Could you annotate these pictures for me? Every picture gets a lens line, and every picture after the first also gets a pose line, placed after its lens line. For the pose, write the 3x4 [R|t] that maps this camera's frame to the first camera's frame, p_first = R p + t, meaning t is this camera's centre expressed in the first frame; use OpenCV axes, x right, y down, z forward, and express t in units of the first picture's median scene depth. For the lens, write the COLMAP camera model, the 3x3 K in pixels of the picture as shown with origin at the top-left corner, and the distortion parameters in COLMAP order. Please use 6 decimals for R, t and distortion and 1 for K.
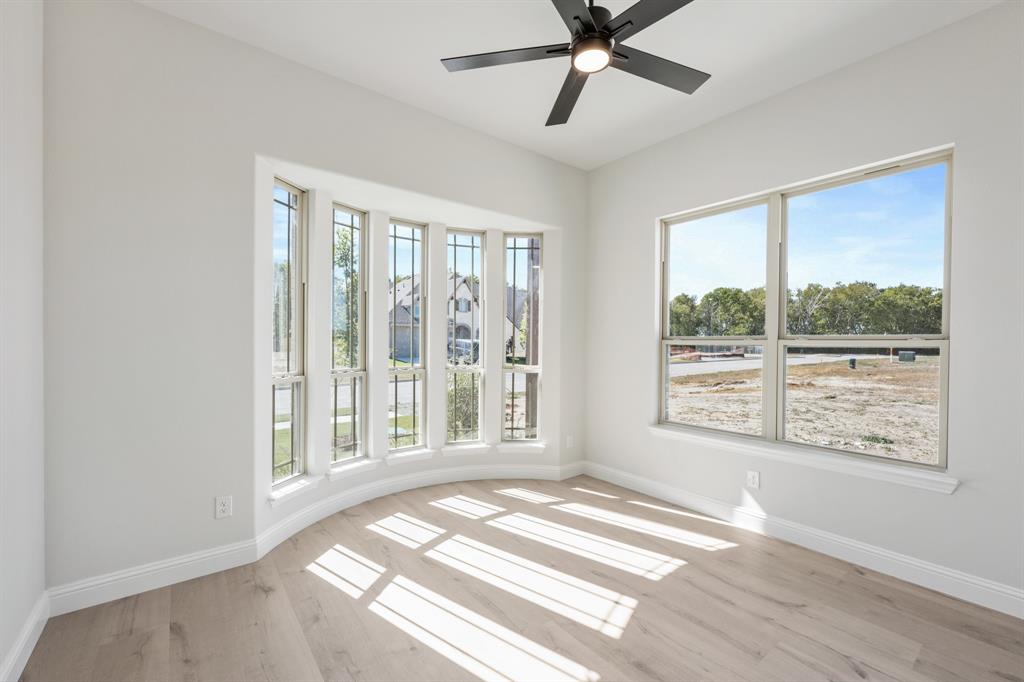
lens RADIAL K [[420.4, 0, 515.9], [0, 420.4, 345.9], [0, 0, 1]] dist [-0.000673, -0.000247]
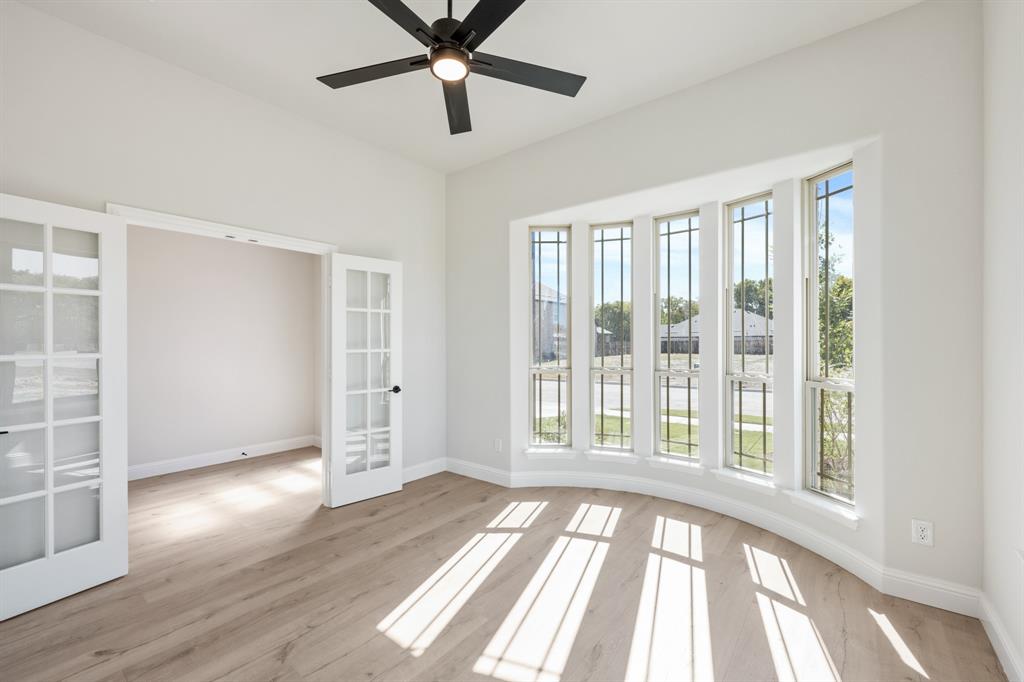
lens RADIAL K [[420.4, 0, 515.9], [0, 420.4, 345.9], [0, 0, 1]] dist [-0.000673, -0.000247]
pose [[0.235368, 0.001095, -0.971906, 0.618572], [-0.005998, 0.999982, -0.000326, -0.000425], [0.971888, 0.005906, 0.235370, 0.471551]]
